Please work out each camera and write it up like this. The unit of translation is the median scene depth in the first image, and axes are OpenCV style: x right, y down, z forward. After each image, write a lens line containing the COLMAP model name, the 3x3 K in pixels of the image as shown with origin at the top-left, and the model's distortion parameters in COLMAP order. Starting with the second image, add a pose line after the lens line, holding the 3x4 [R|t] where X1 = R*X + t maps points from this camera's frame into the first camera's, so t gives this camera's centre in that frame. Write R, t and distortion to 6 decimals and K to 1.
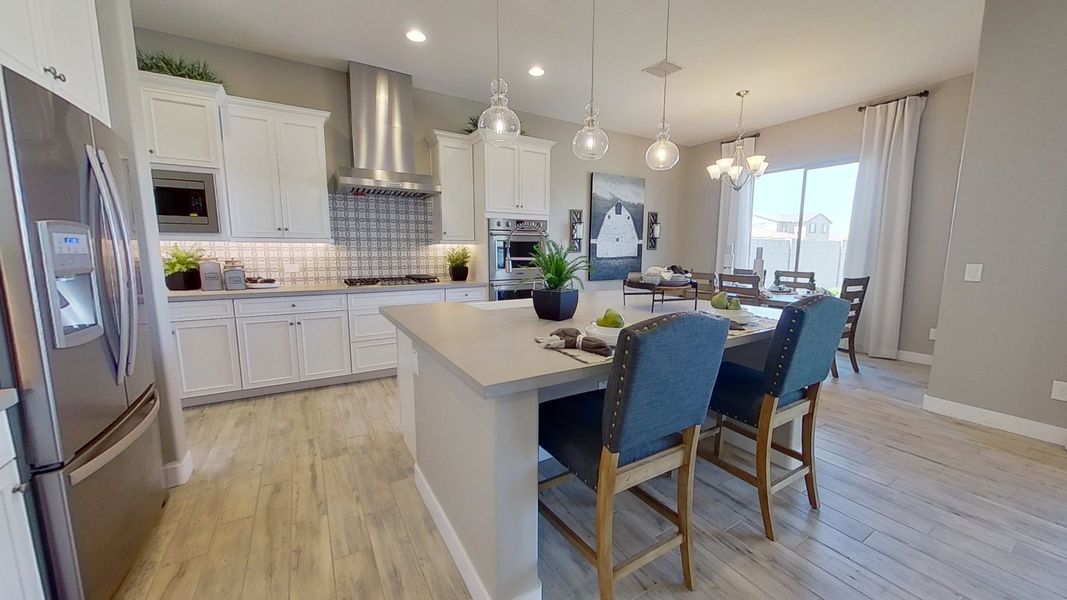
lens RADIAL K [[380.7, 0, 533.5], [0, 380.7, 300.0], [0, 0, 1]] dist [0.057118, -0.000004]
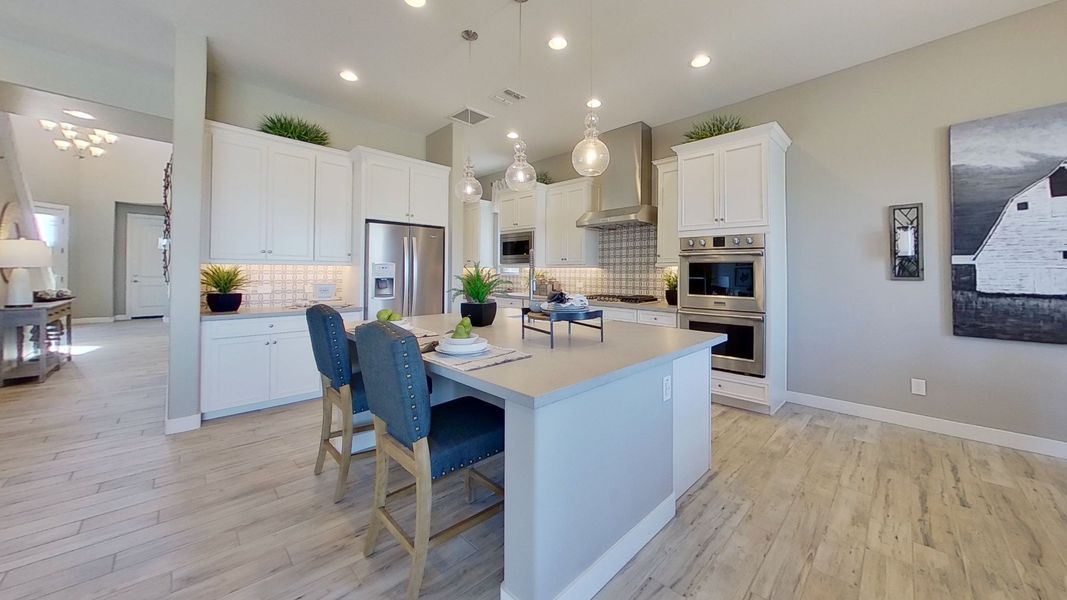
lens RADIAL K [[369.2, 0, 533.5], [0, 369.2, 300.0], [0, 0, 1]] dist [-0.000862, -0.000066]
pose [[0.228709, 0.078094, -0.970357, 0.645686], [-0.141242, 0.988892, 0.046295, -0.057759], [0.963194, 0.126467, 0.237199, 0.457308]]
